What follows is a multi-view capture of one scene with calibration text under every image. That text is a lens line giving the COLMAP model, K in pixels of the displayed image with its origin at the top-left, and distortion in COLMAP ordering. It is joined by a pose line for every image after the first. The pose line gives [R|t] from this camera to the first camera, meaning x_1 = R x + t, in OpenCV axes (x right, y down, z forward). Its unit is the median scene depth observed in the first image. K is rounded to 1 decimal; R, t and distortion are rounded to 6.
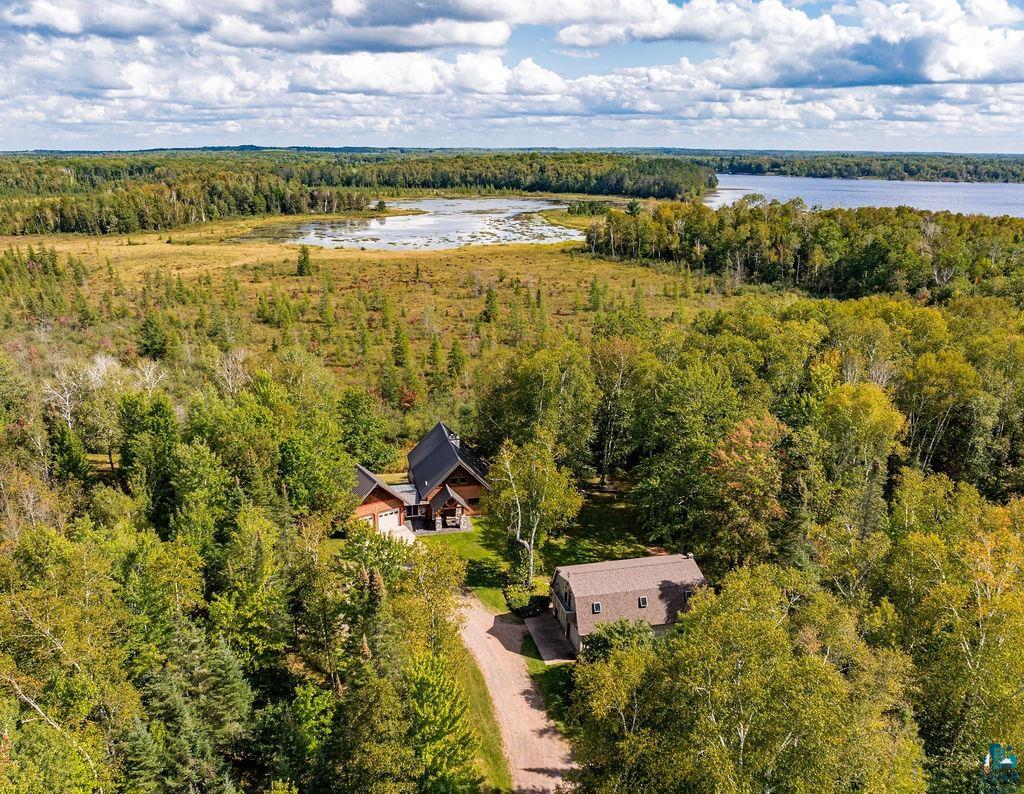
lens RADIAL K [[819.5, 0, 510.1], [0, 819.5, 396.5], [0, 0, 1]] dist [-0.020988, 0.006559]
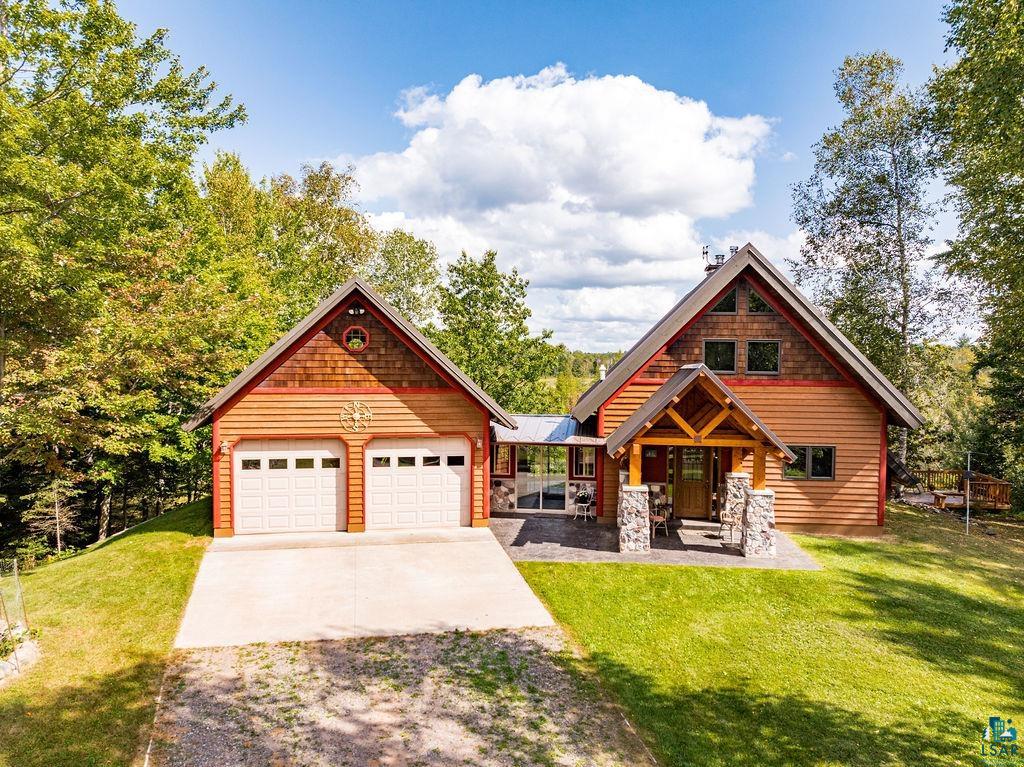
lens RADIAL K [[712.6, 0, 514.4], [0, 712.6, 386.1], [0, 0, 1]] dist [-0.022559, 0.015310]
pose [[0.929151, -0.011681, -0.369515, -0.011224], [-0.098417, 0.955620, -0.277678, 0.039903], [0.356359, 0.294371, 0.886766, 0.186616]]
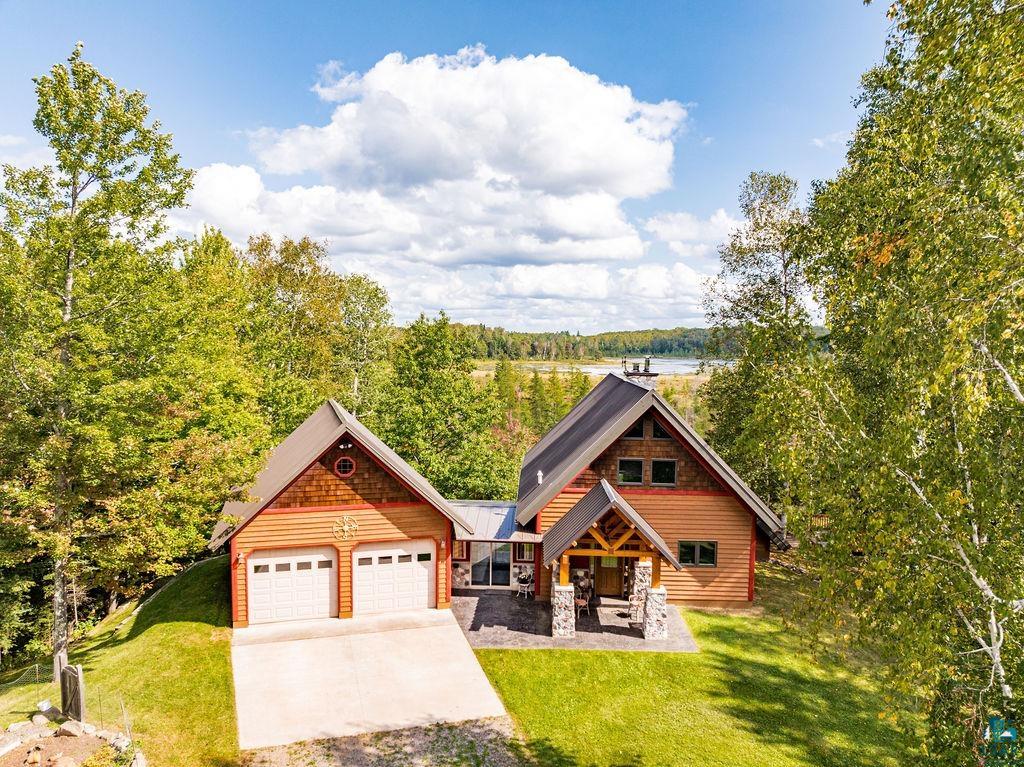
lens RADIAL K [[712.6, 0, 507.6], [0, 712.6, 383.5], [0, 0, 1]] dist [-0.022559, 0.015310]
pose [[0.956760, 0.002124, -0.290871, -0.008461], [-0.078487, 0.964767, -0.251125, 0.032557], [0.280090, 0.263096, 0.923217, 0.172276]]
